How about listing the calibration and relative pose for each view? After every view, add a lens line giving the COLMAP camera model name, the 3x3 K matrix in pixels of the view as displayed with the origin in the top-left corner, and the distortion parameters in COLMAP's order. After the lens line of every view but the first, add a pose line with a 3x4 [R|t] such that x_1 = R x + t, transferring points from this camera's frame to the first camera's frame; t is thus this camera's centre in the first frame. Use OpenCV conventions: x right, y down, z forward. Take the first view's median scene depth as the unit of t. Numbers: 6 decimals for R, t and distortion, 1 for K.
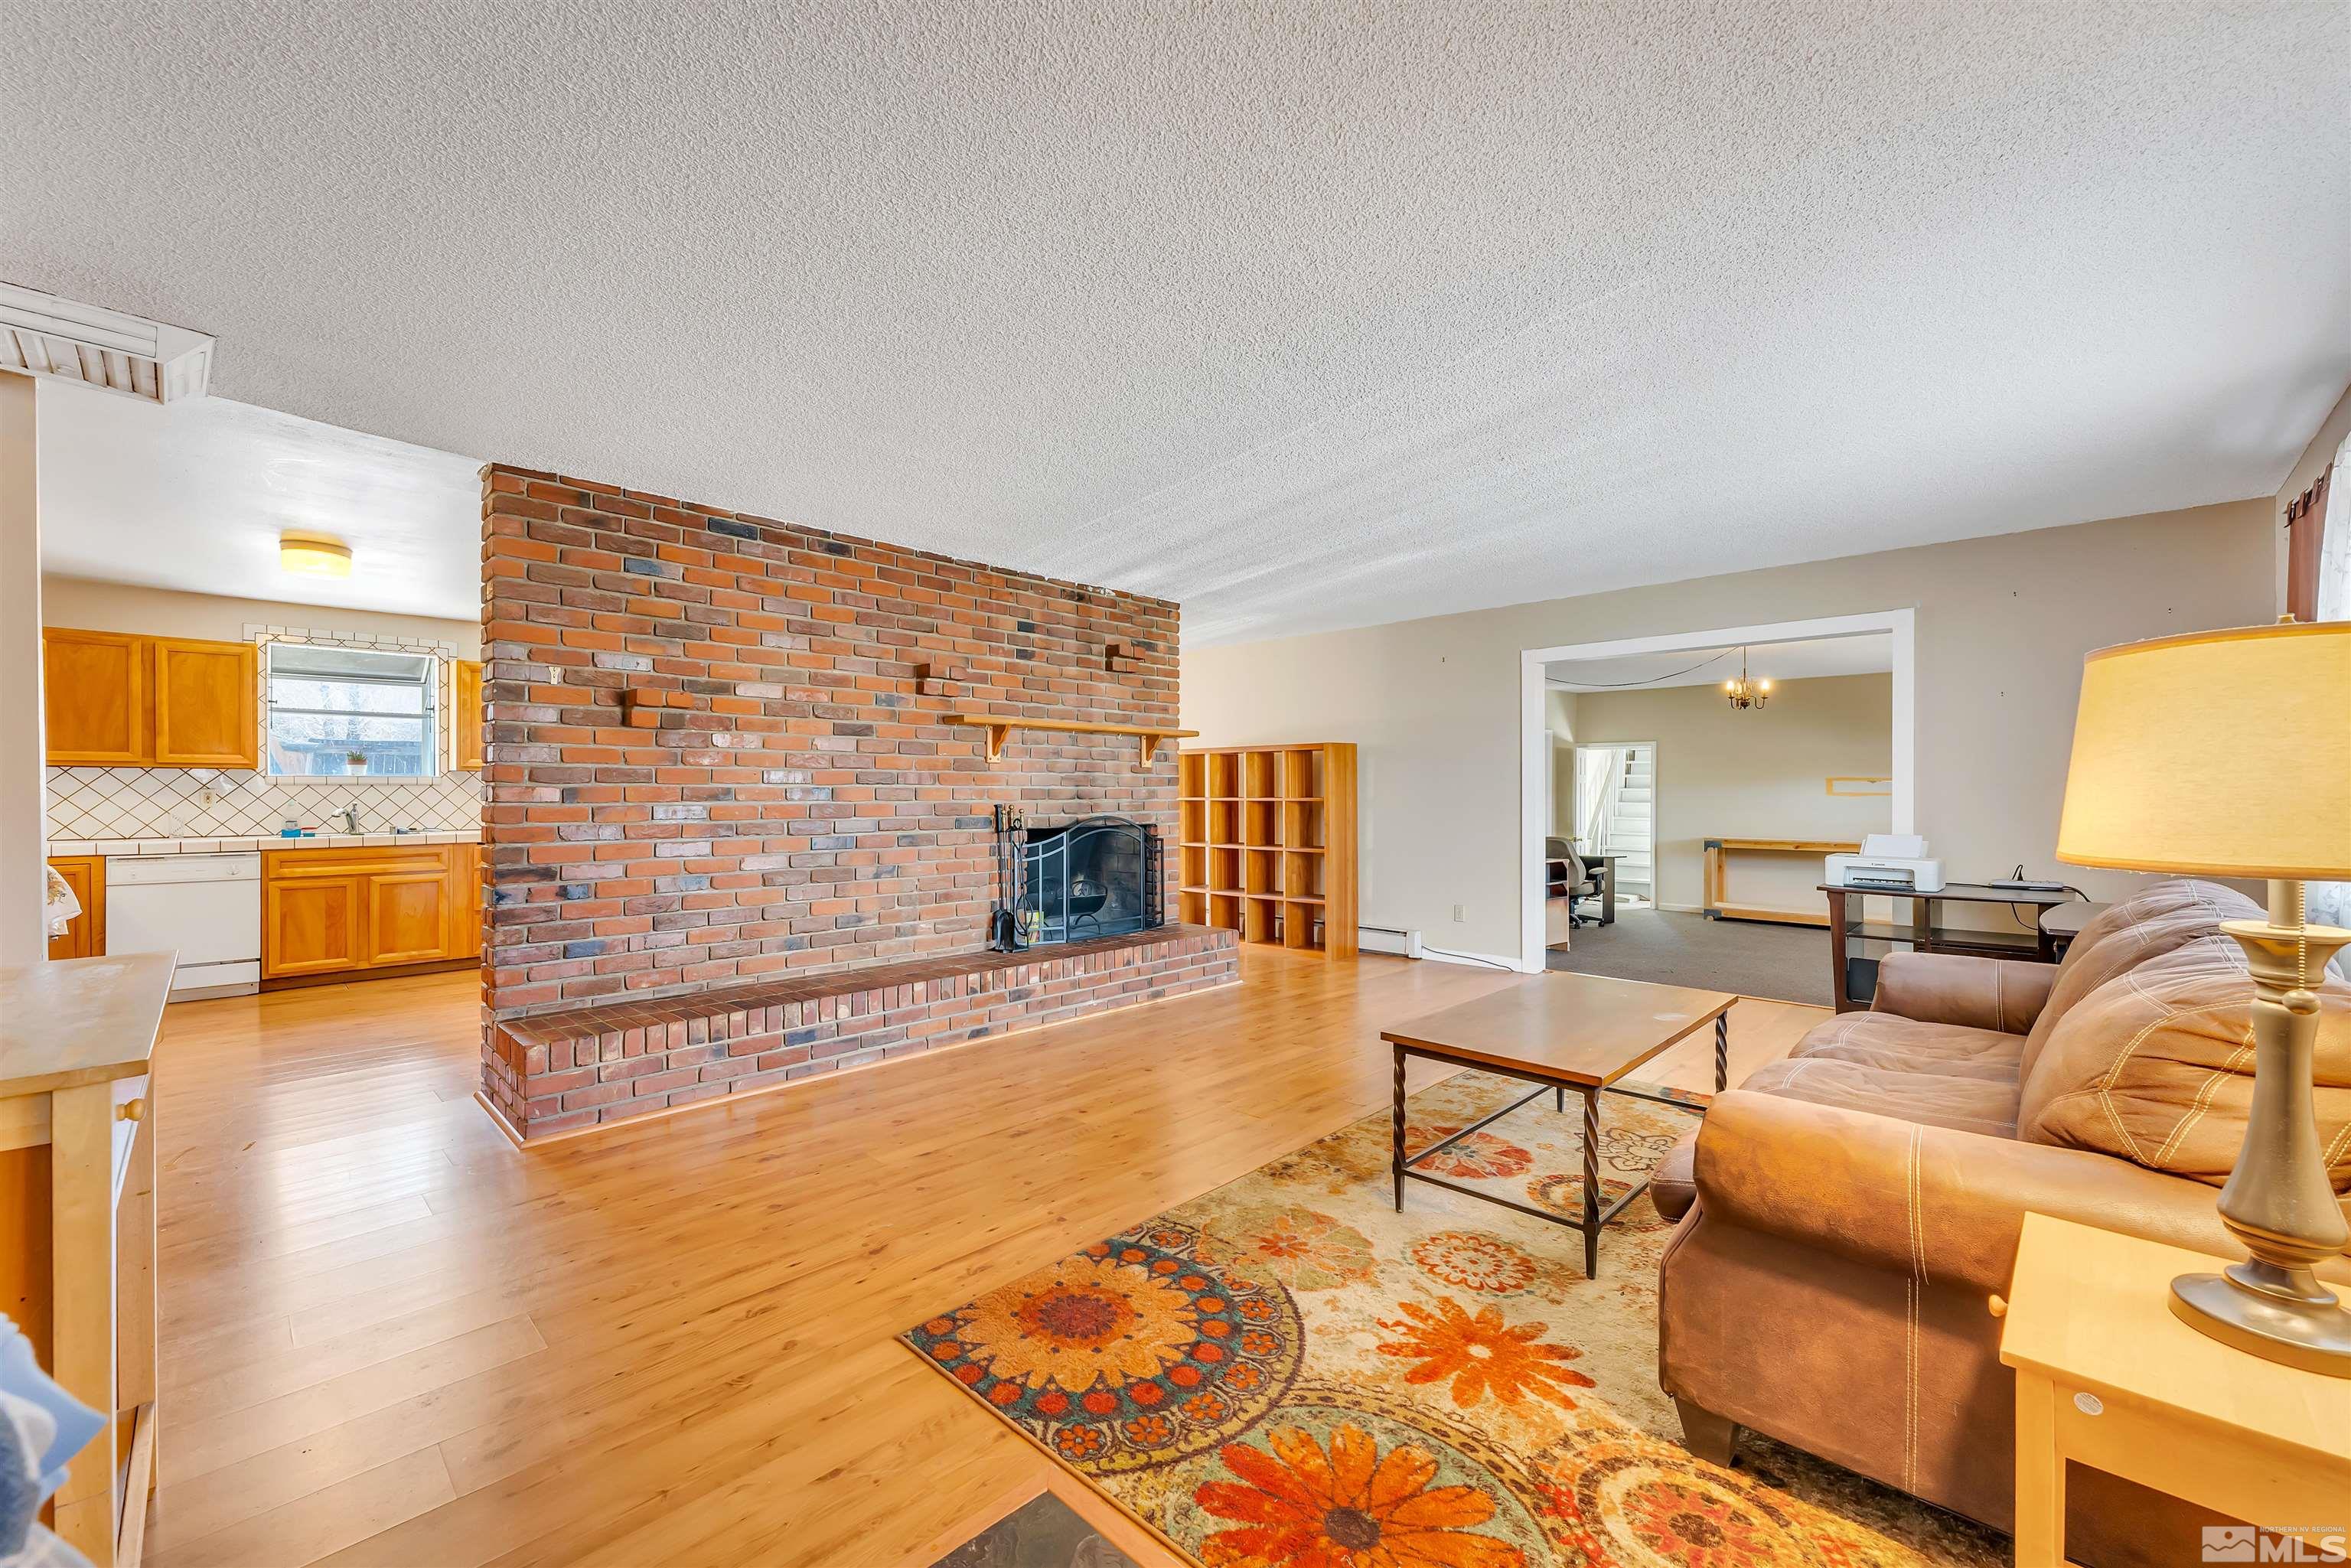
lens RADIAL K [[947.8, 0, 1169.9], [0, 947.8, 792.1], [0, 0, 1]] dist [0.001324, 0.000589]
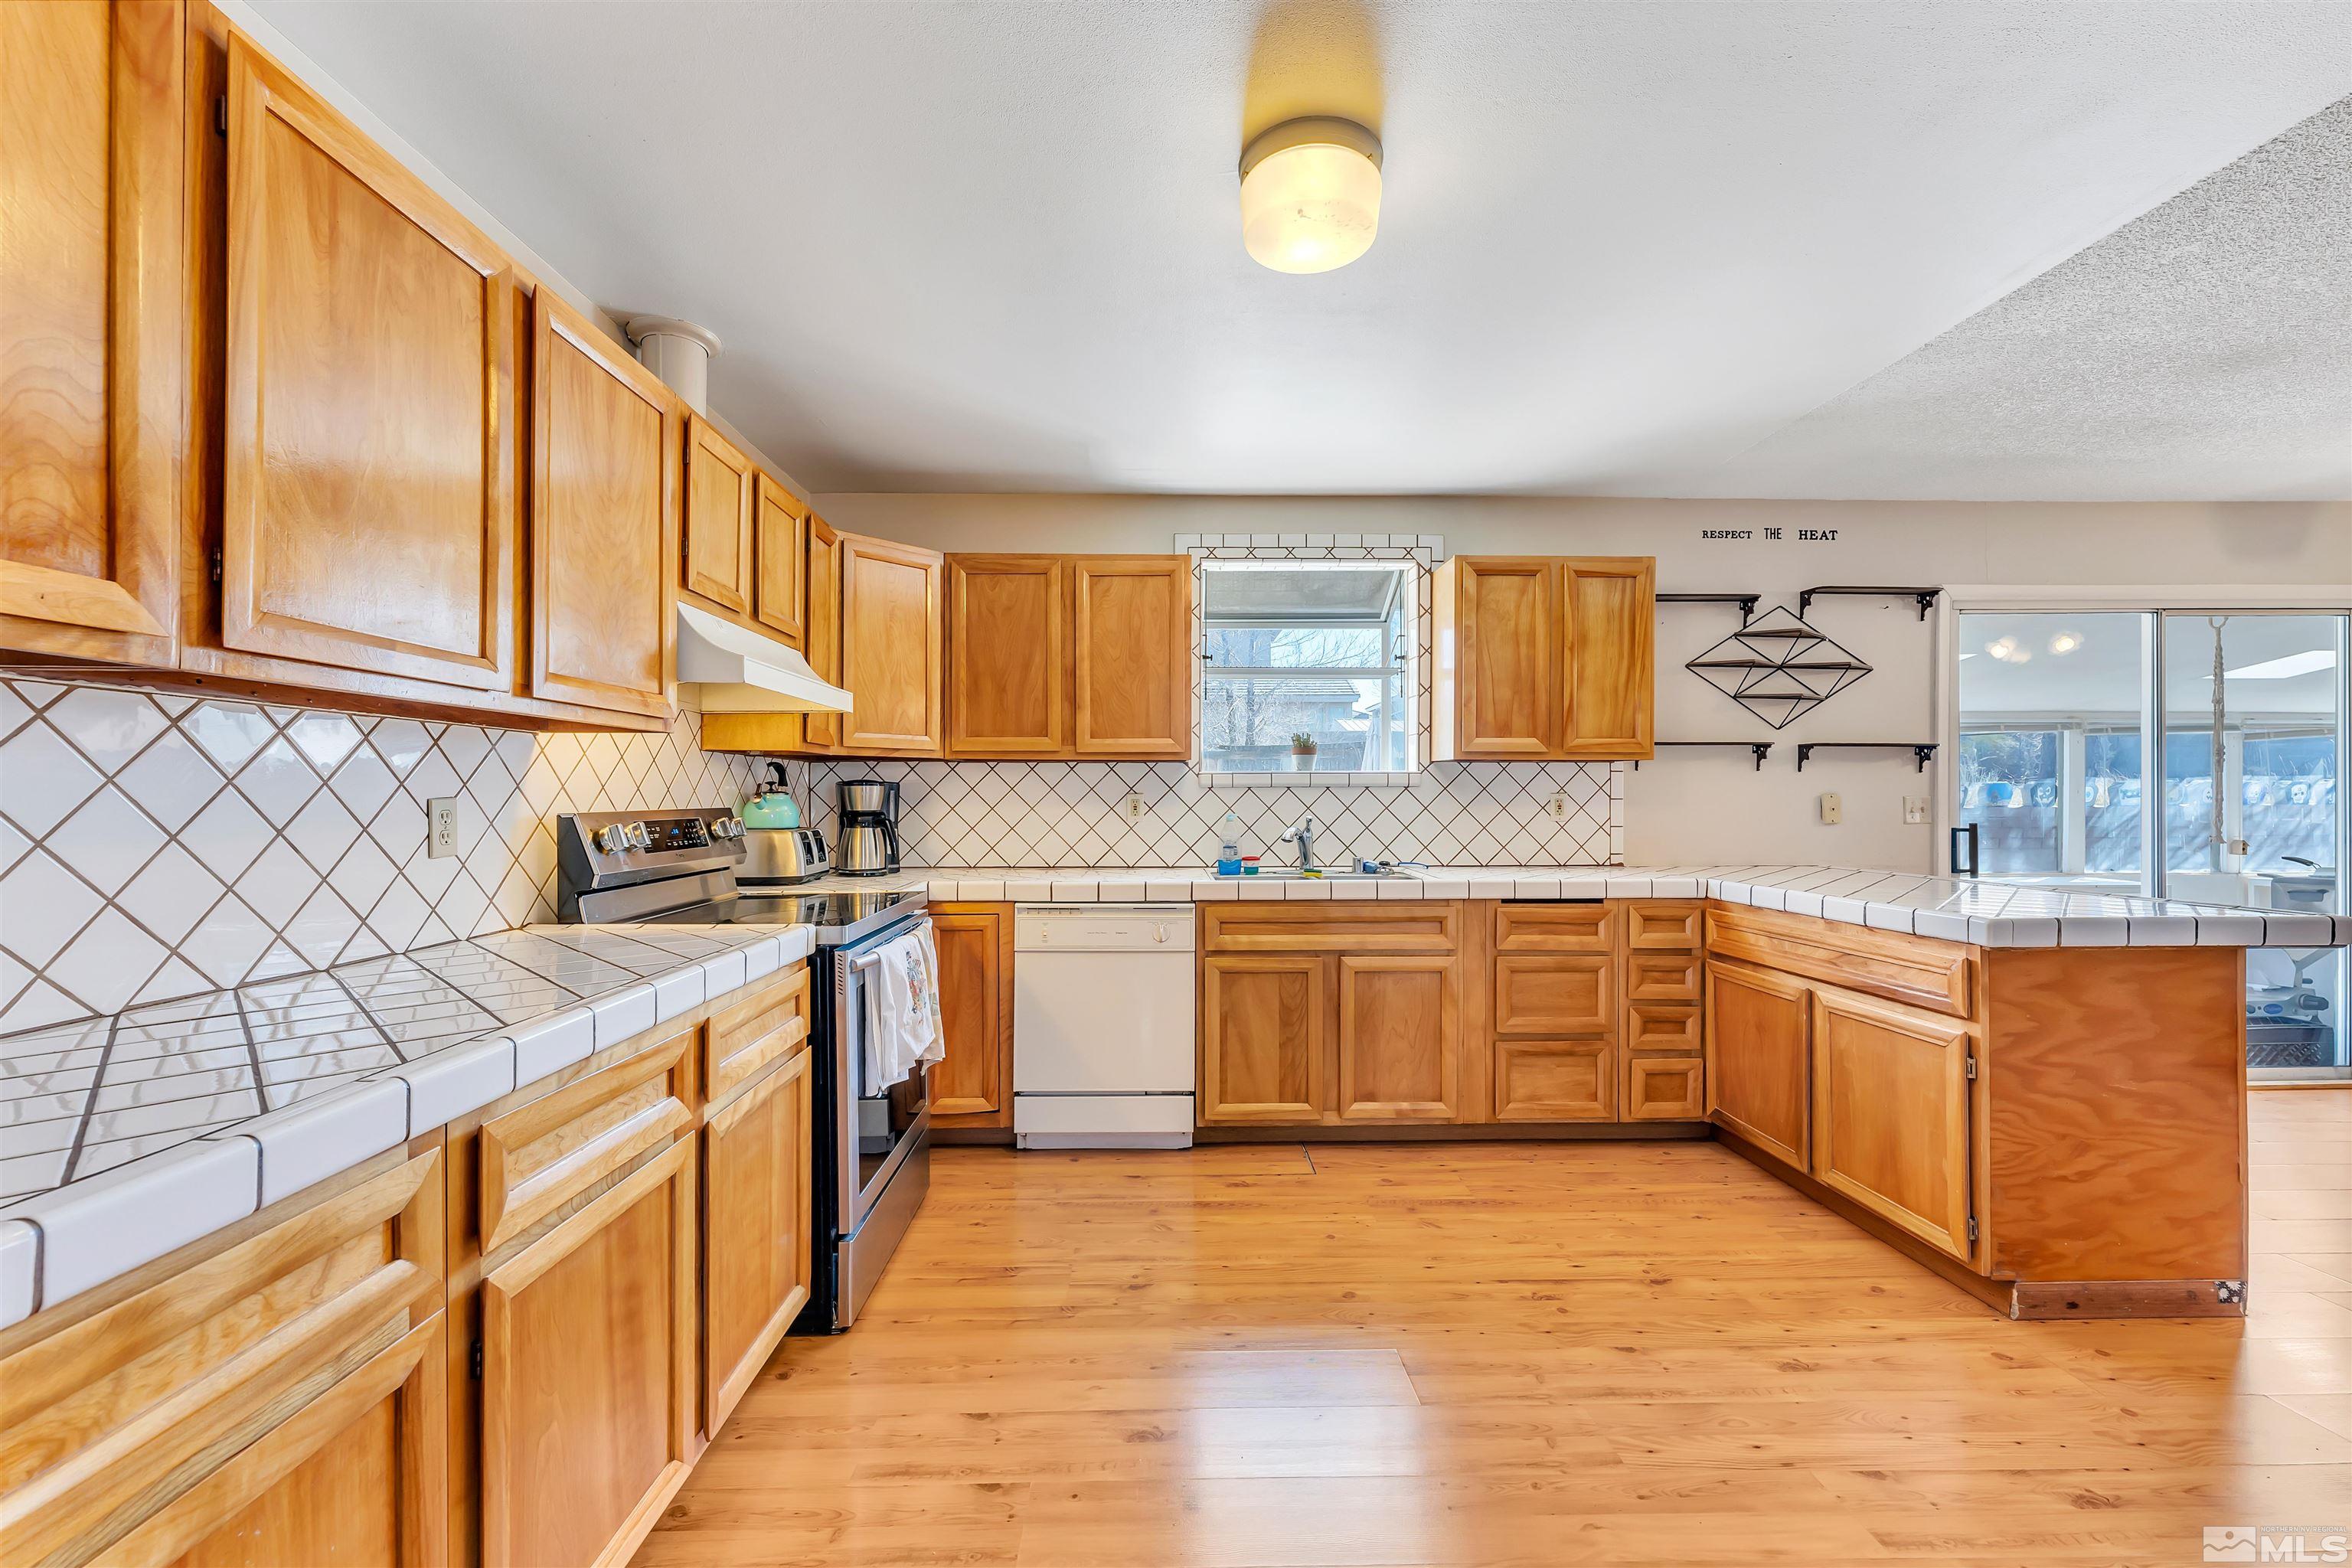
lens RADIAL K [[948.3, 0, 1176.1], [0, 948.3, 791.3], [0, 0, 1]] dist [0.001324, 0.000589]
pose [[0.714451, -0.000766, -0.699685, -0.552467], [-0.001328, 0.999996, -0.002451, -0.003604], [0.699684, 0.002680, 0.714447, 0.569814]]
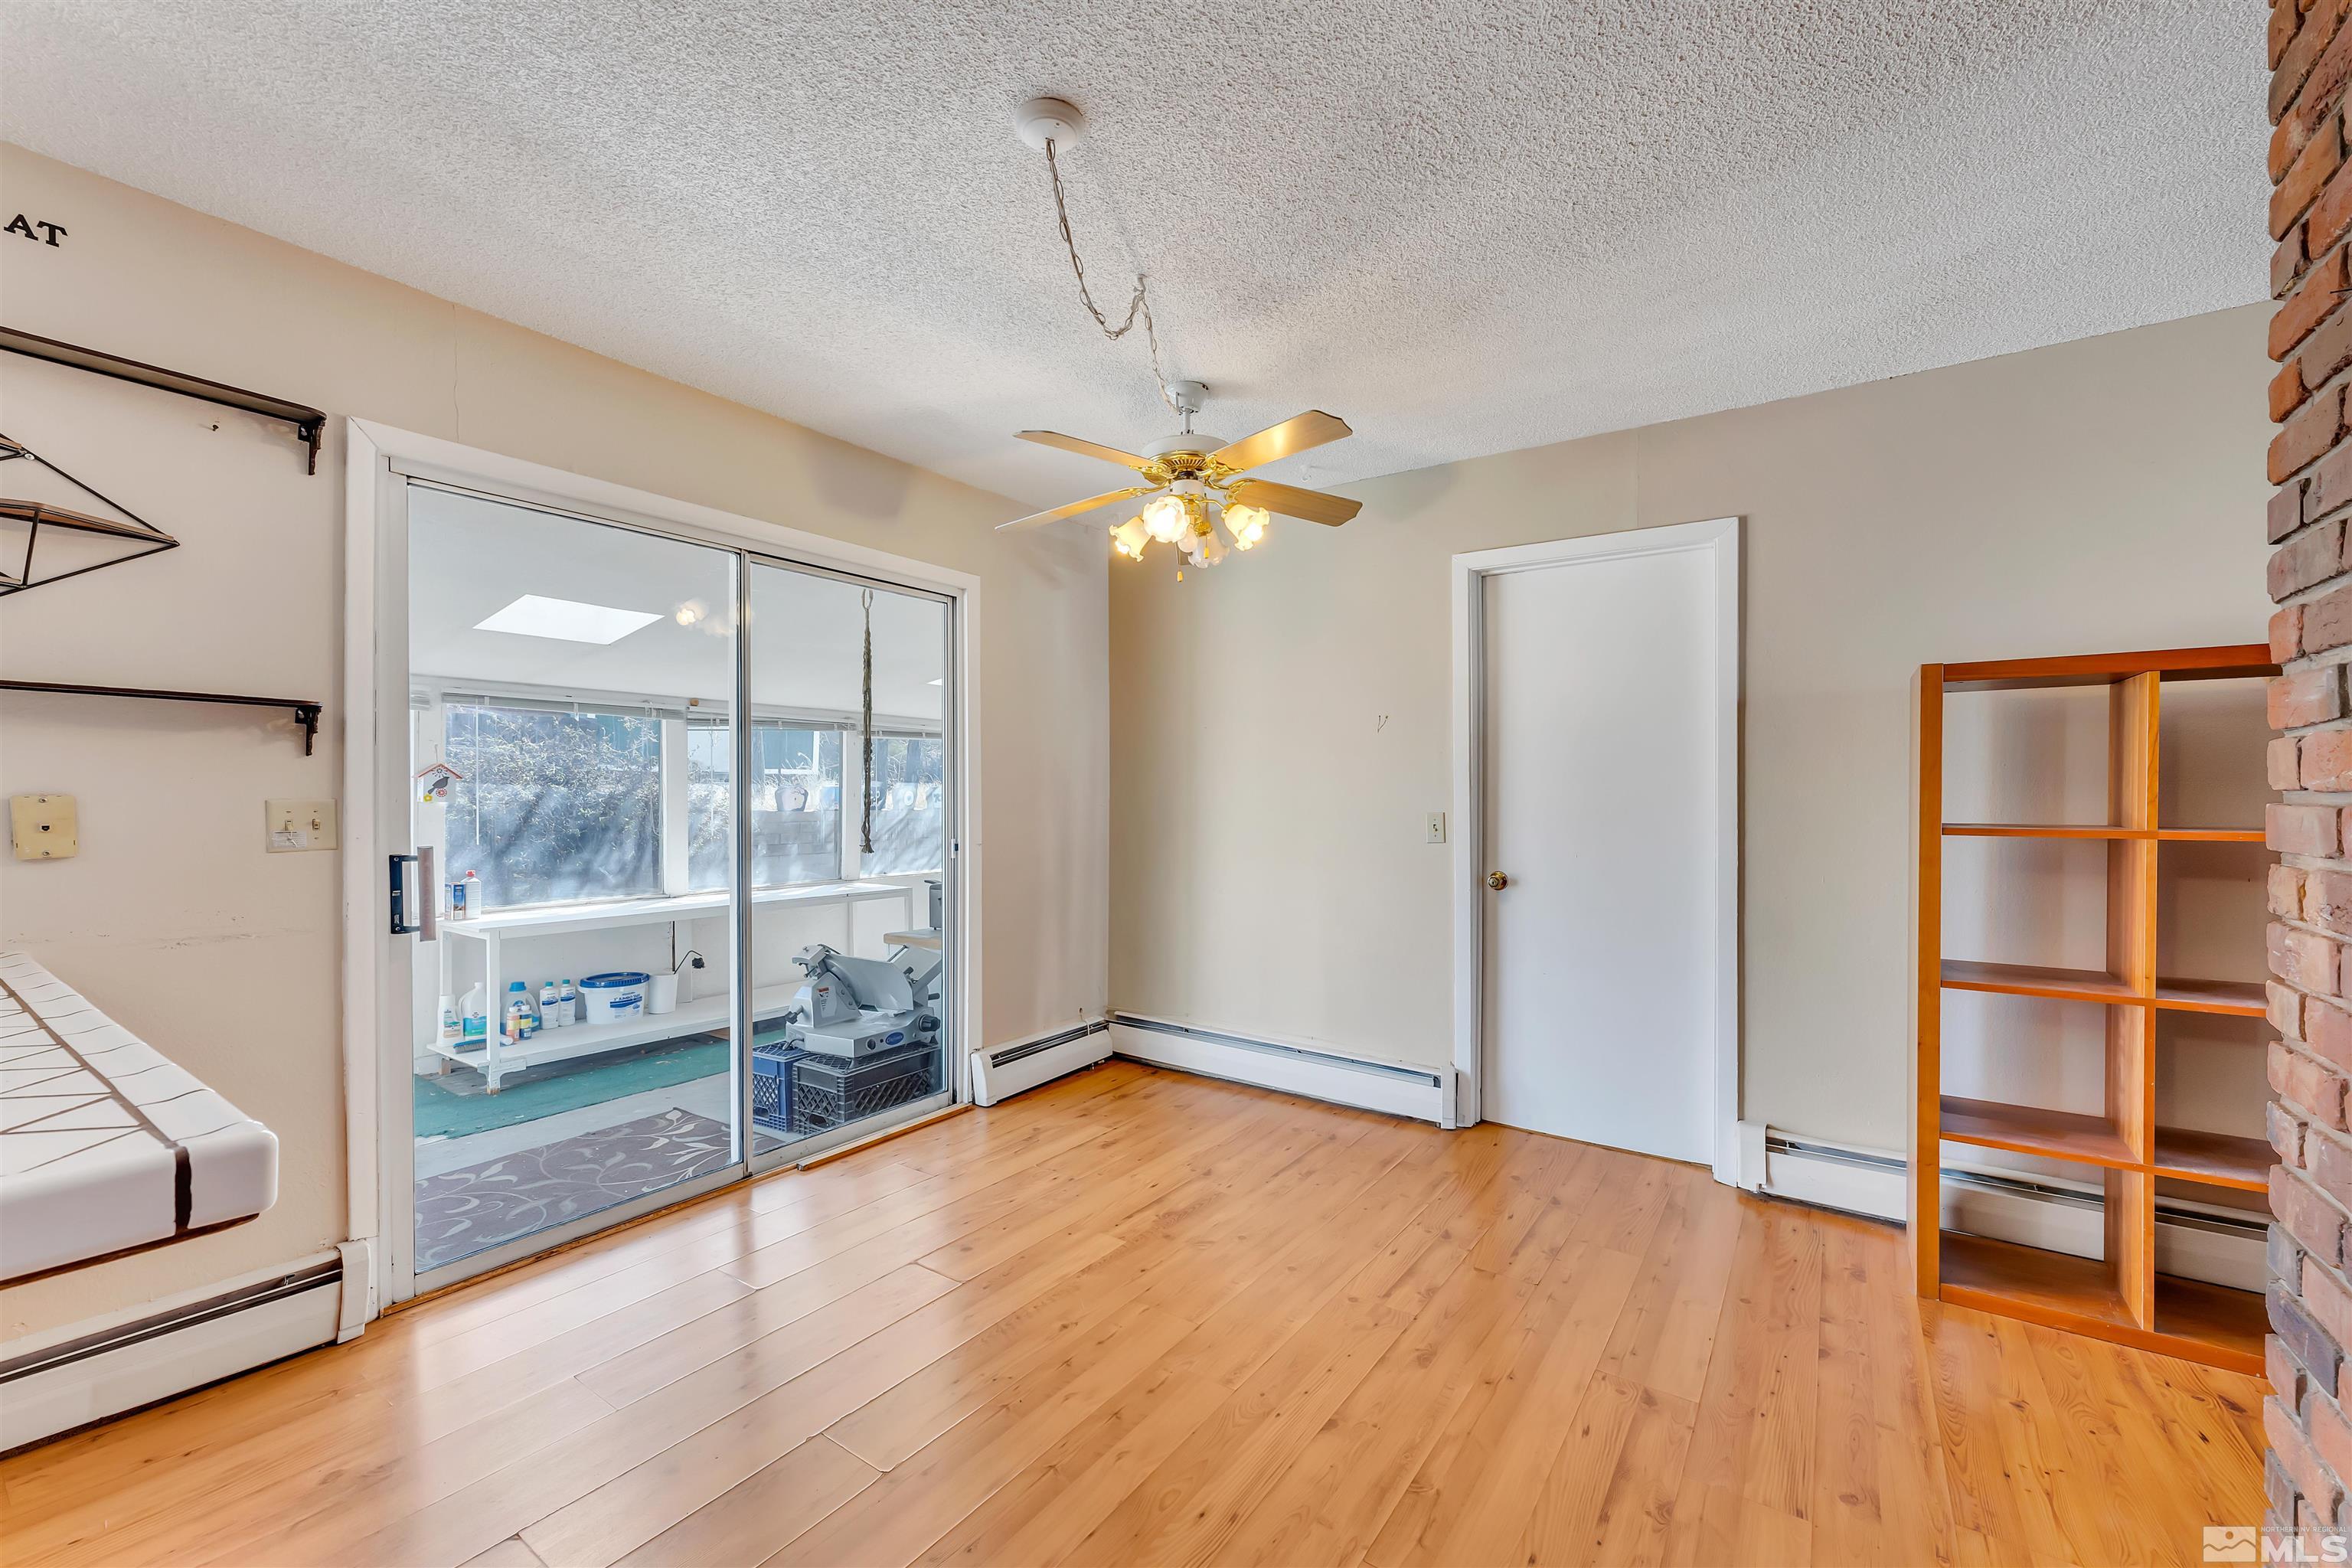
lens RADIAL K [[948.3, 0, 1161.7], [0, 948.3, 798.4], [0, 0, 1]] dist [0.001324, 0.000589]
pose [[0.989147, 0.000628, 0.146929, -0.376217], [-0.000513, 1.000000, -0.000817, -0.002713], [-0.146929, 0.000733, 0.989147, 1.015278]]
